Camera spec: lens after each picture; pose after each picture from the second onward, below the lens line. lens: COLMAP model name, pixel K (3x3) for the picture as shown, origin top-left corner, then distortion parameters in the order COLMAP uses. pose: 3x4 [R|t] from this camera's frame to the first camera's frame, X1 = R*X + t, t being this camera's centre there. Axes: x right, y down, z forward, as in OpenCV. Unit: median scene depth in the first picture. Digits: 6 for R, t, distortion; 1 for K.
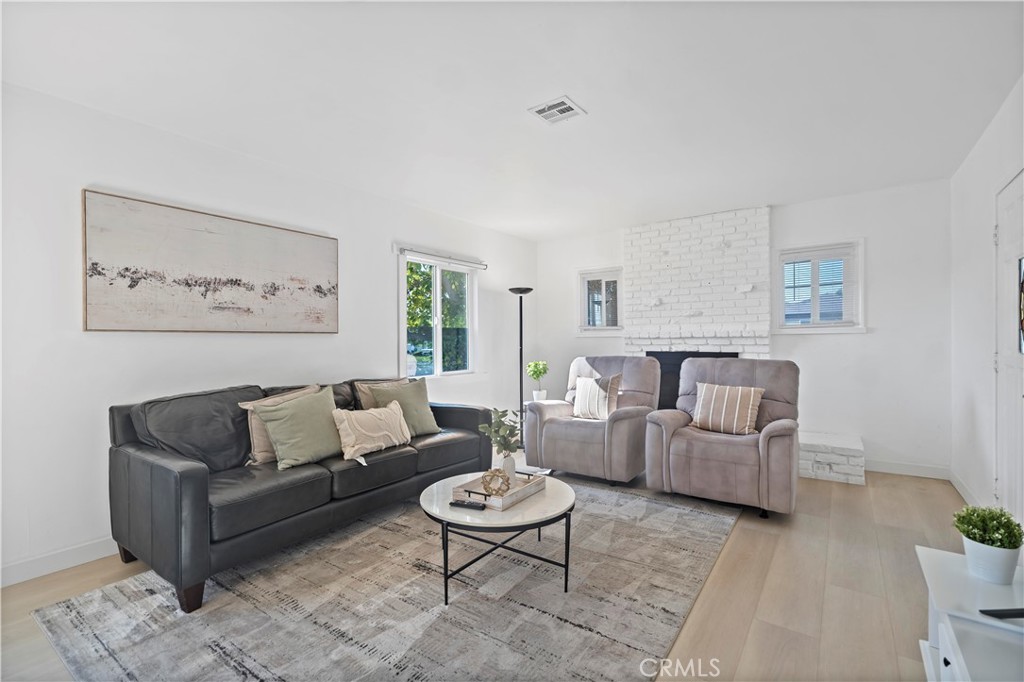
lens RADIAL K [[467.3, 0, 511.5], [0, 467.3, 342.7], [0, 0, 1]] dist [0.002159, 0.000063]
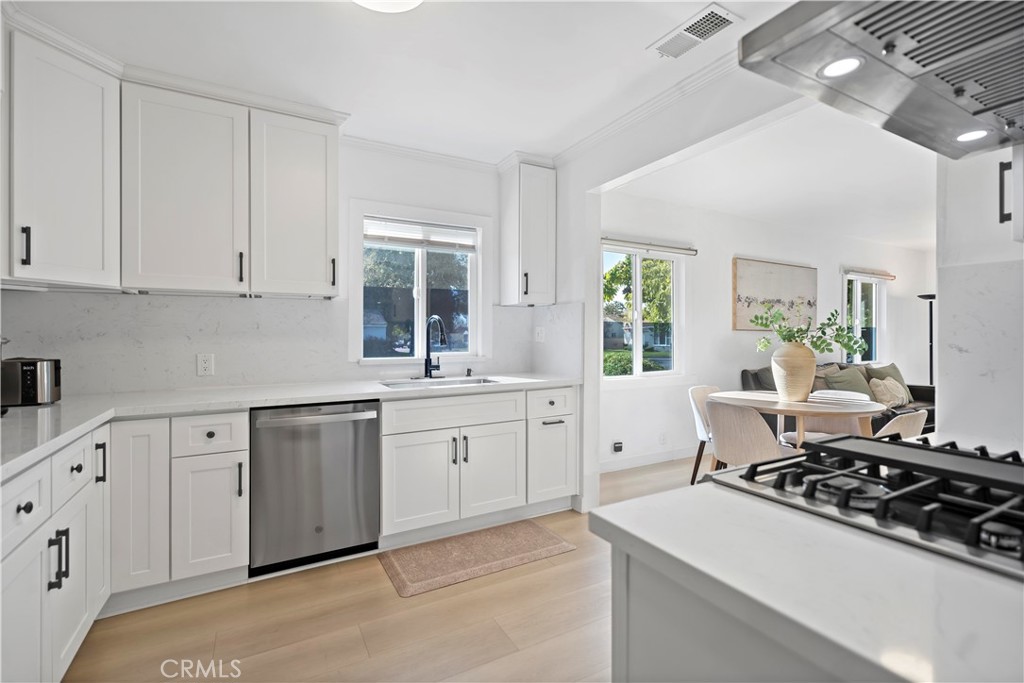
lens RADIAL K [[467.3, 0, 507.7], [0, 467.3, 338.5], [0, 0, 1]] dist [0.002159, 0.000063]
pose [[0.906508, 0.015095, -0.421918, -0.624733], [-0.014185, 0.999885, 0.005295, 0.006663], [0.421950, 0.001185, 0.906618, -0.748828]]
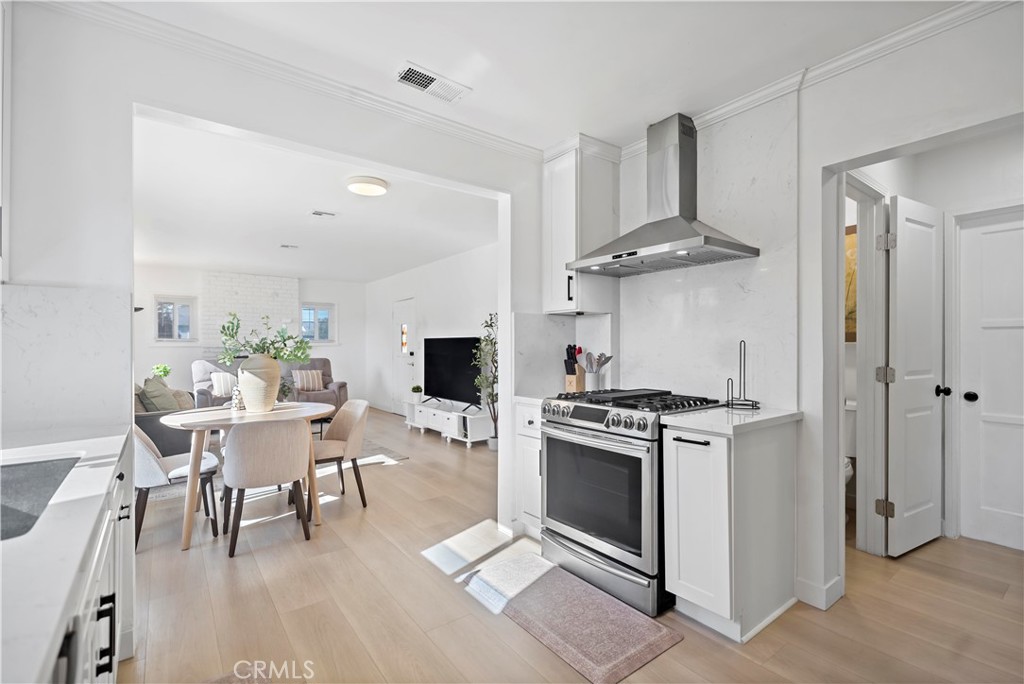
lens RADIAL K [[467.3, 0, 509.0], [0, 467.3, 342.1], [0, 0, 1]] dist [0.002159, 0.000063]
pose [[0.311487, 0.014815, 0.950135, -1.201704], [0.007872, 0.999804, -0.018170, 0.010145], [-0.950218, 0.013139, 0.311309, -0.489487]]
